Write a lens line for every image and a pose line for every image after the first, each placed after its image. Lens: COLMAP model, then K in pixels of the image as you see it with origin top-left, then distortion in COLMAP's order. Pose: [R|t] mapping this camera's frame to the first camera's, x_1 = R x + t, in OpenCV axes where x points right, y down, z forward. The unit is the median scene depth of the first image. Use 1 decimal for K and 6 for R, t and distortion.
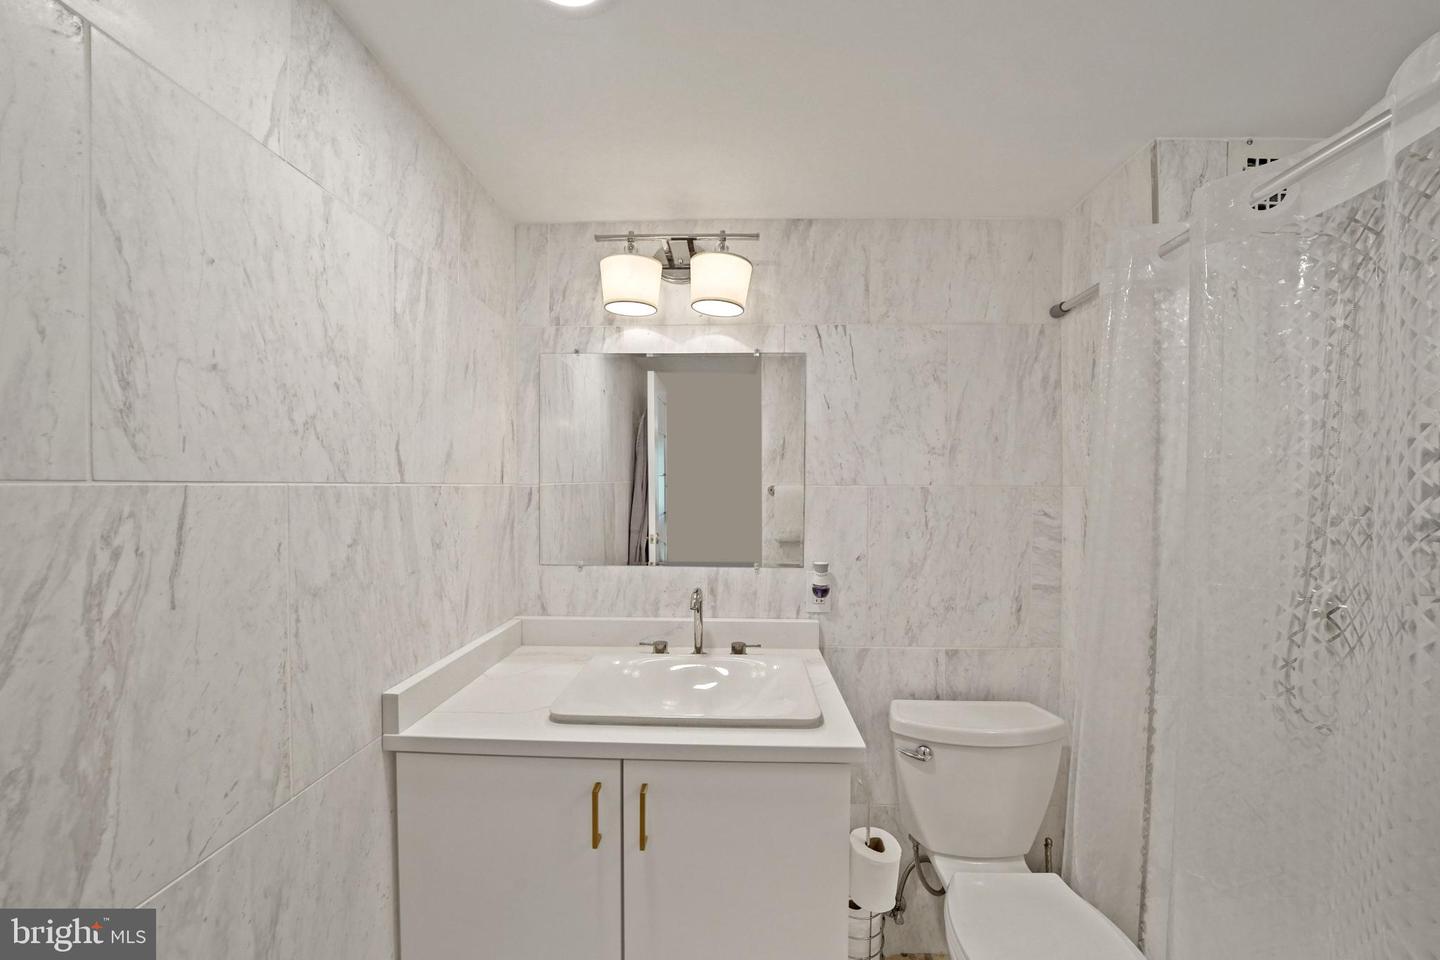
lens RADIAL K [[519.1, 0, 725.8], [0, 519.1, 481.6], [0, 0, 1]] dist [-0.008551, 0.000238]
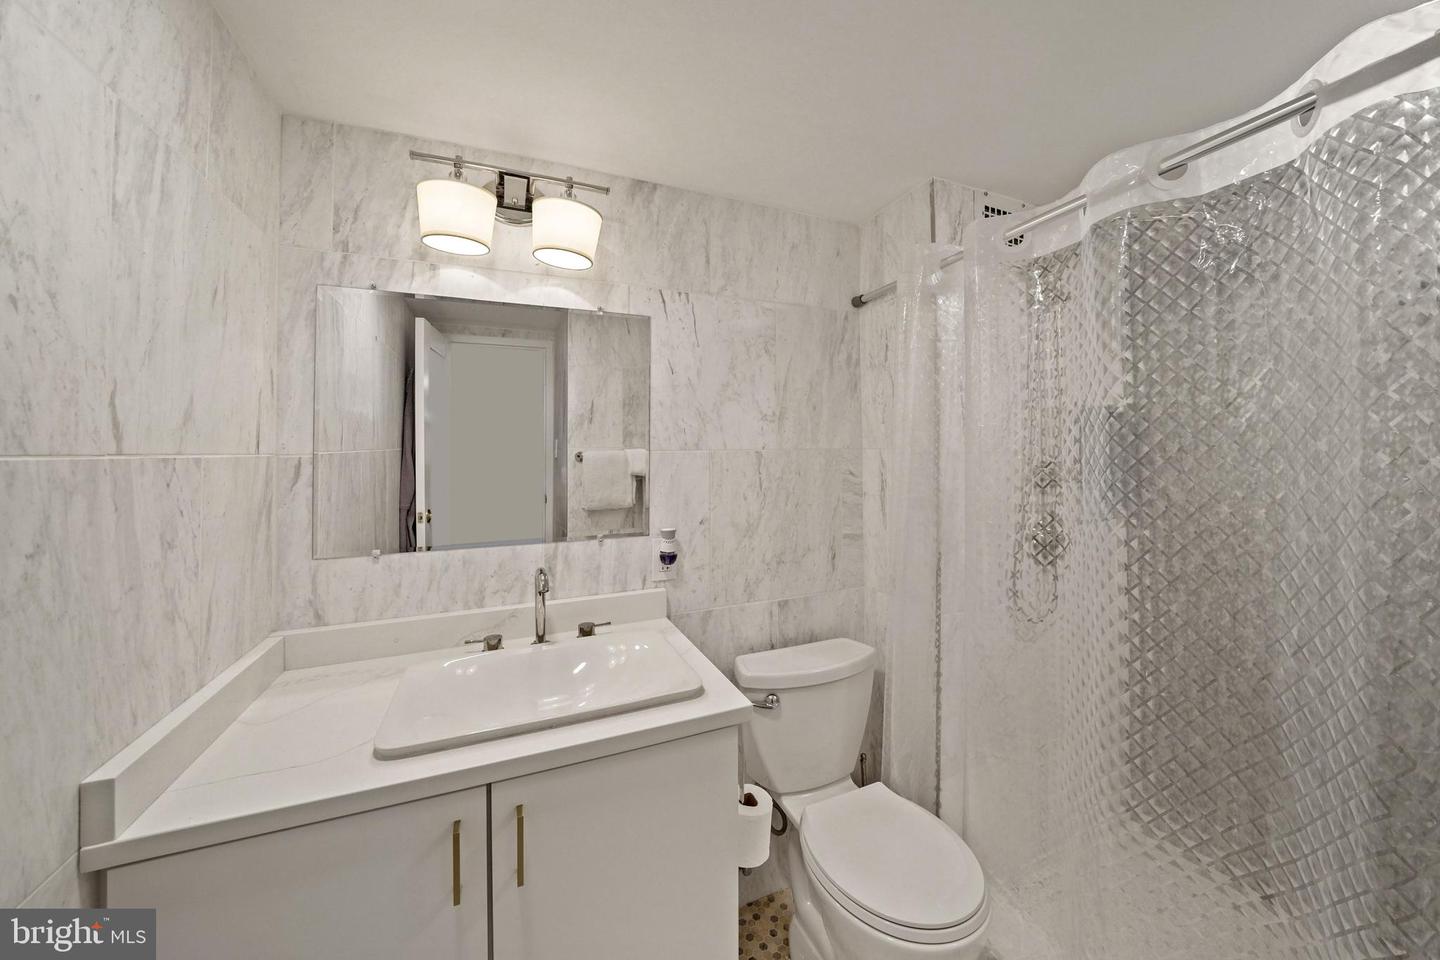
lens RADIAL K [[526.6, 0, 724.1], [0, 526.6, 430.9], [0, 0, 1]] dist [-0.010263, 0.000273]
pose [[0.904123, 0.003525, 0.427257, -0.155193], [0.009725, 0.999537, -0.028826, -0.000661], [-0.427161, 0.030217, 0.903670, 0.046168]]
